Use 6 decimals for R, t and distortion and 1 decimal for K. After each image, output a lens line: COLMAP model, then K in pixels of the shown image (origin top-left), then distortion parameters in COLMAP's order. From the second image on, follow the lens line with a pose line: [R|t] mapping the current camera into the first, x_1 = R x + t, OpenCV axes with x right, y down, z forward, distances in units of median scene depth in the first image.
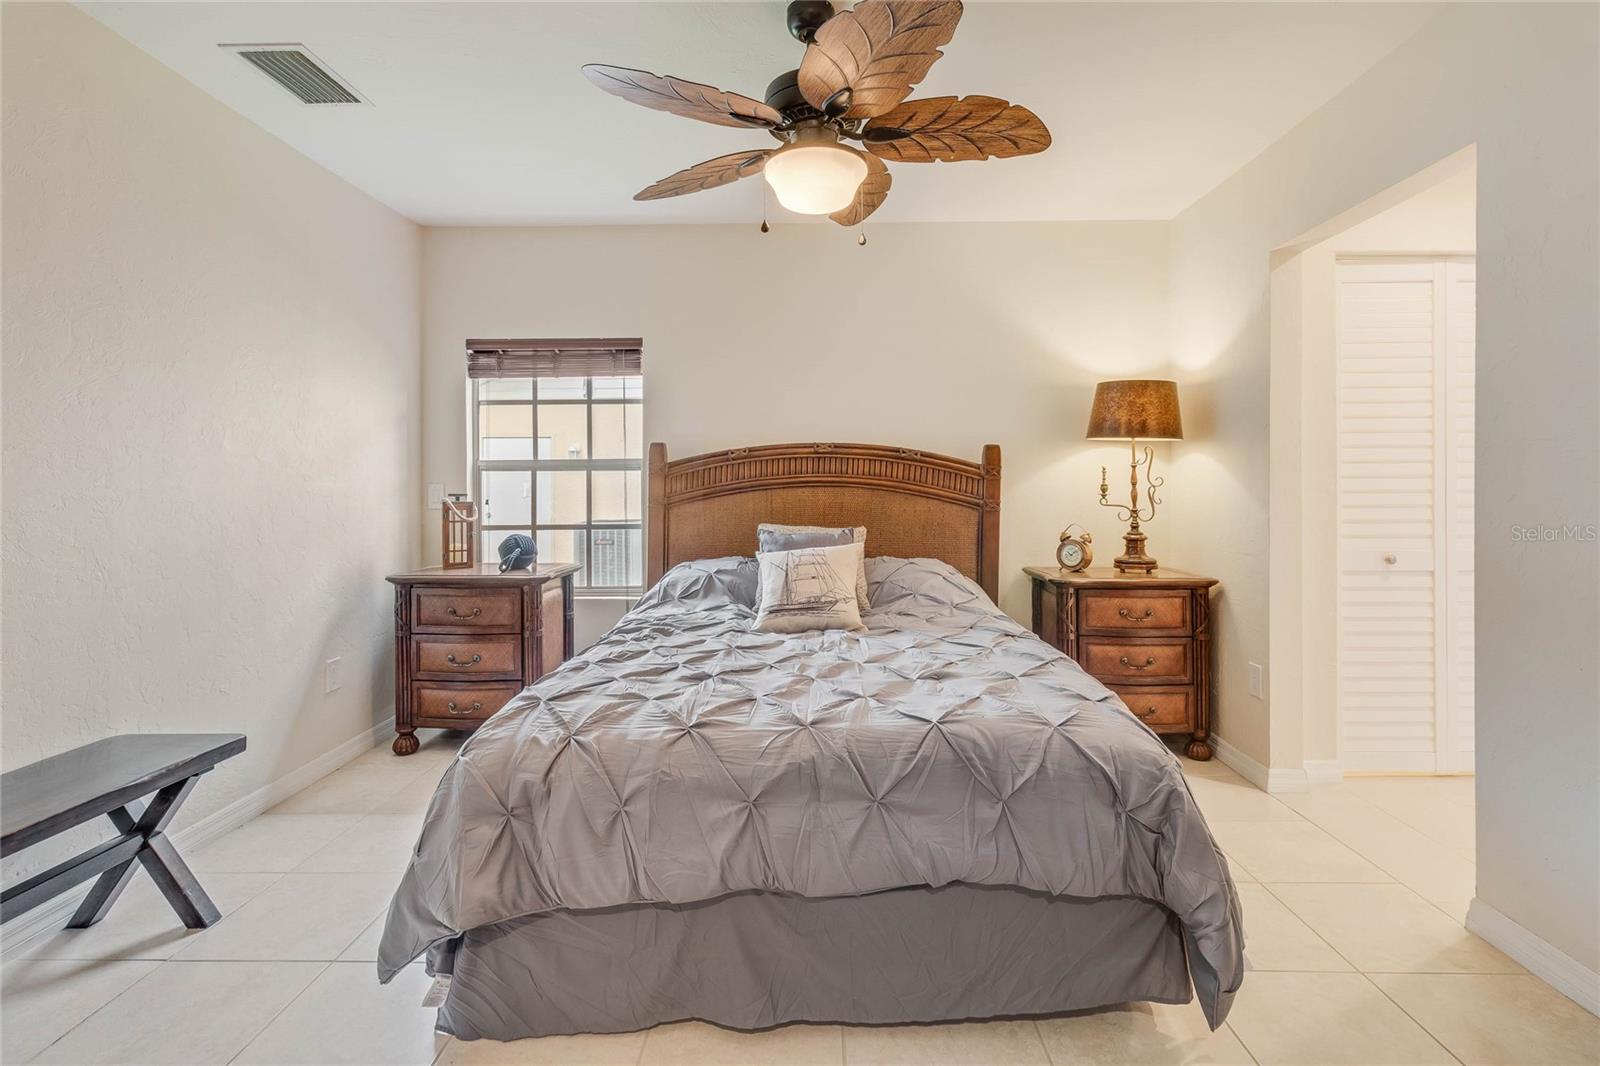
lens RADIAL K [[748.8, 0, 814.4], [0, 748.8, 488.5], [0, 0, 1]] dist [0.000610, 0.000050]
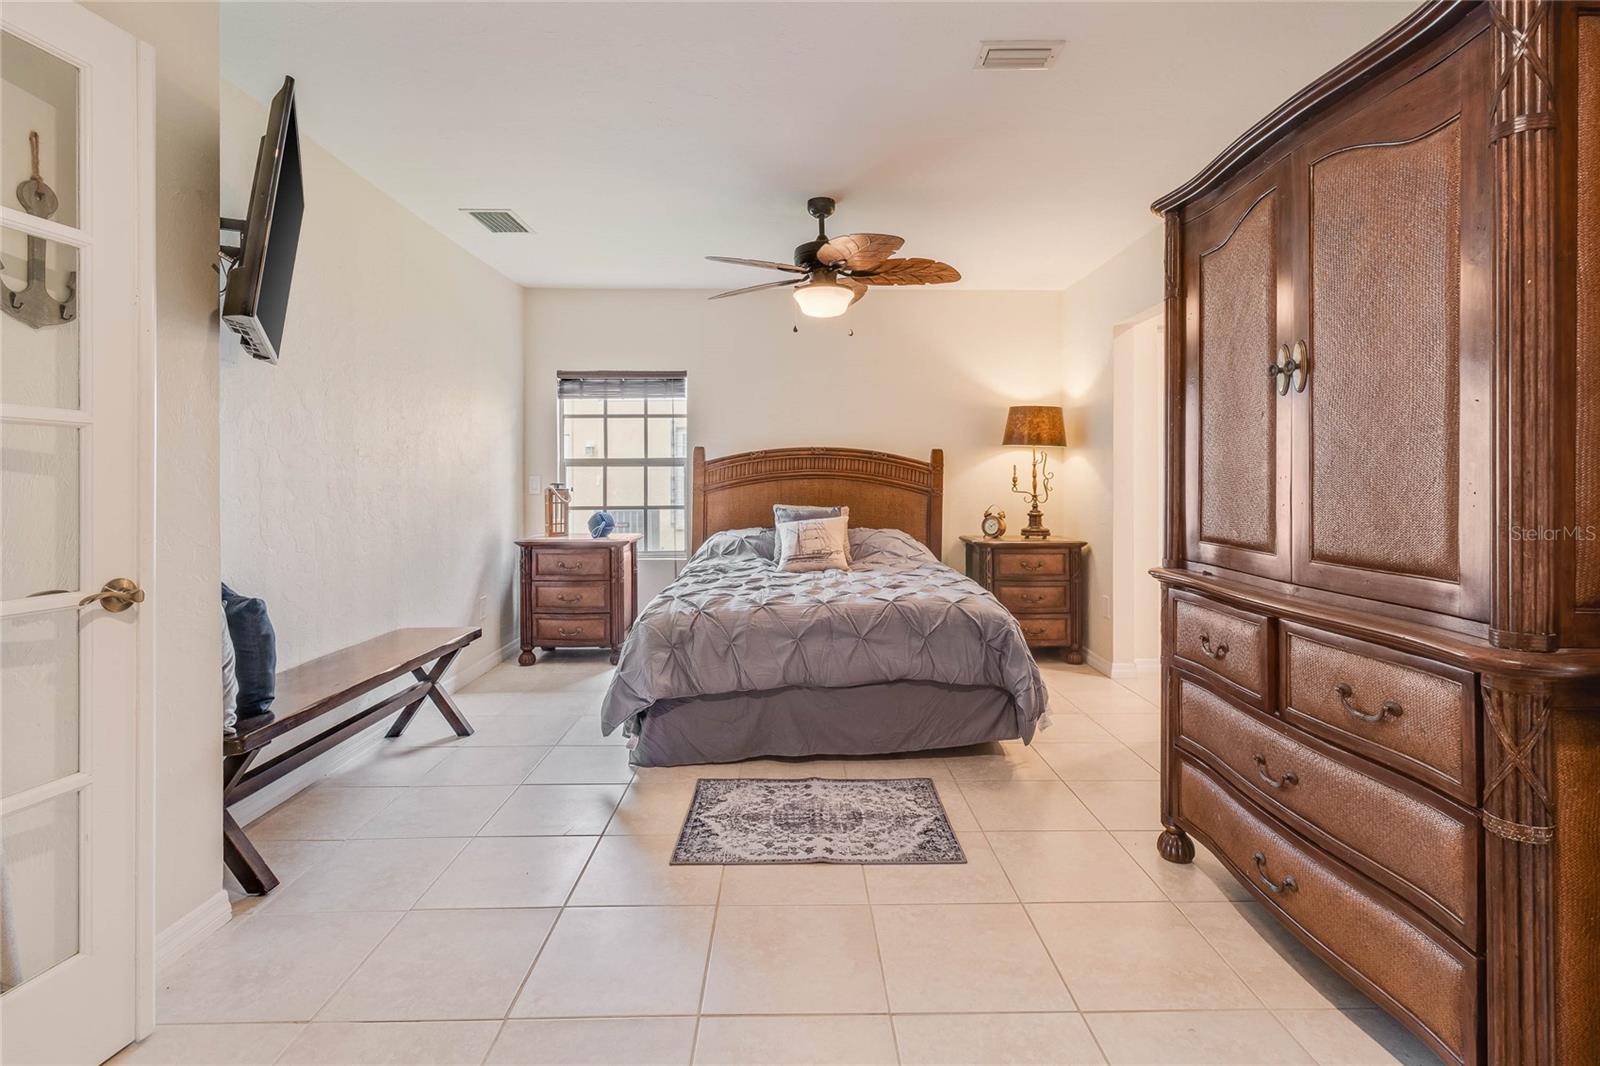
lens RADIAL K [[749.1, 0, 806.8], [0, 749.1, 479.9], [0, 0, 1]] dist [-0.000298, 0.000095]
pose [[0.999615, 0.001392, 0.027707, -0.053532], [-0.001401, 0.999999, 0.000306, -0.000163], [-0.027707, -0.000344, 0.999616, -0.449070]]
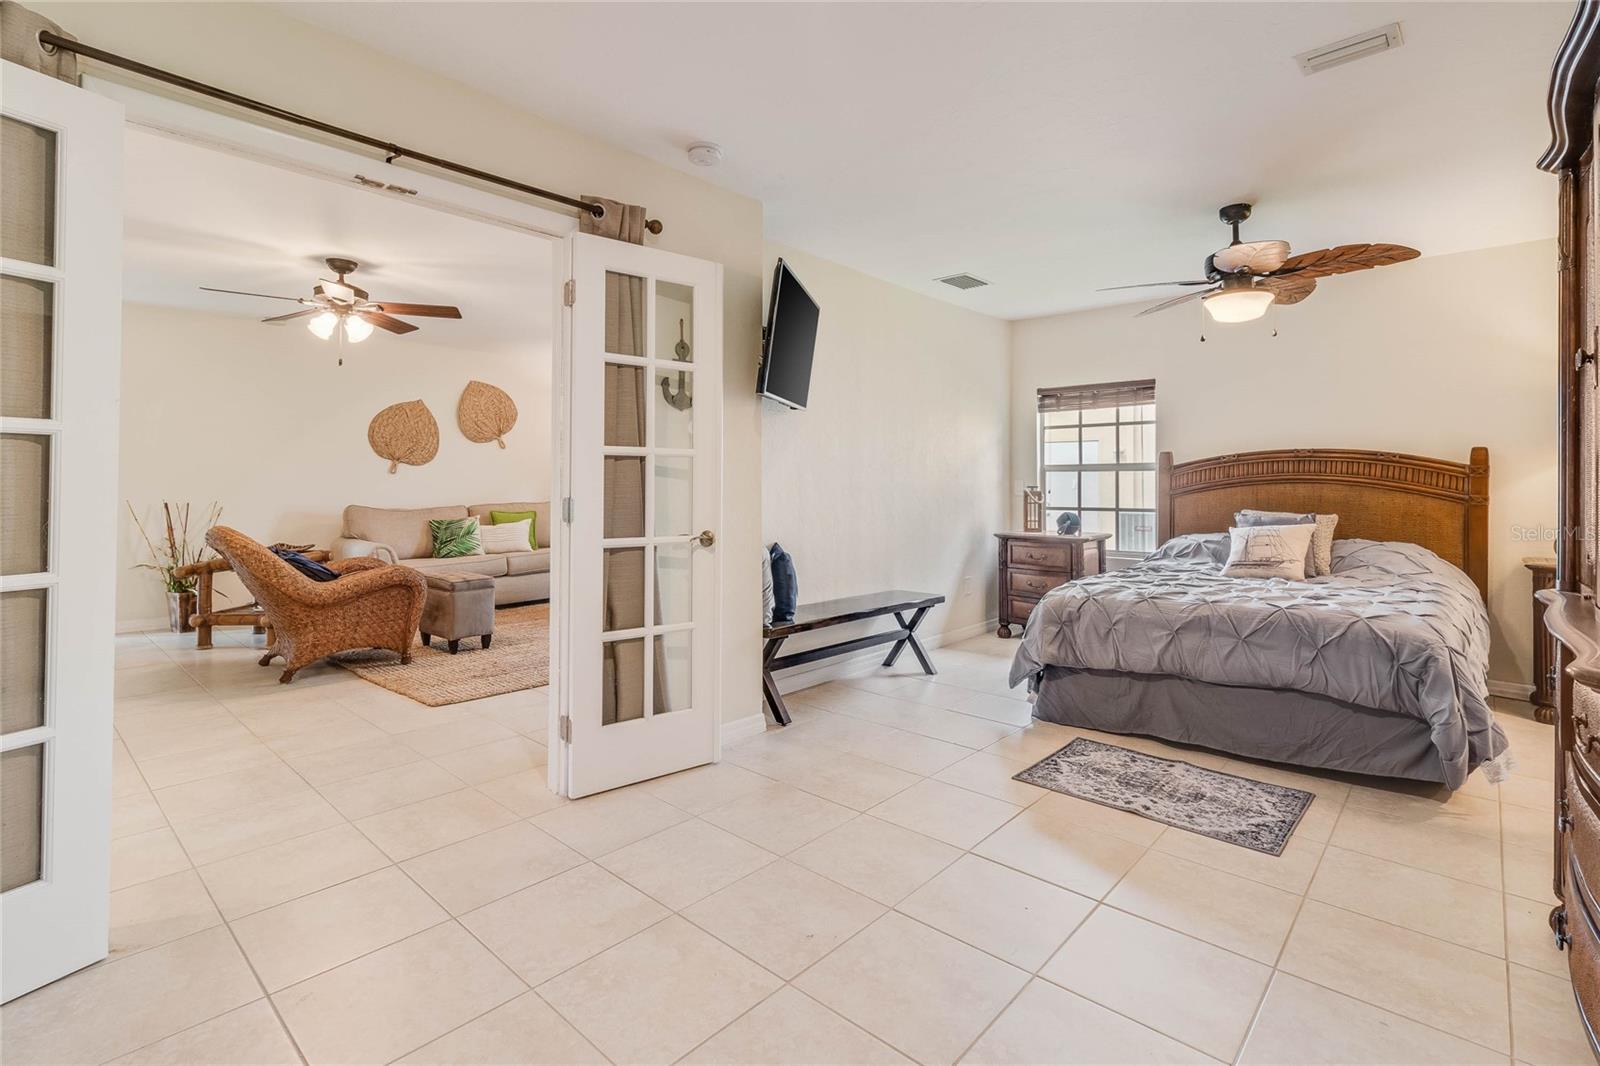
lens RADIAL K [[745.6, 0, 797.2], [0, 745.6, 476.3], [0, 0, 1]] dist [0.002083, 0.000011]
pose [[0.744251, -0.000961, -0.667900, 0.246645], [-0.004839, 0.999965, -0.006830, -0.000973], [0.667883, 0.008315, 0.744220, -0.598605]]
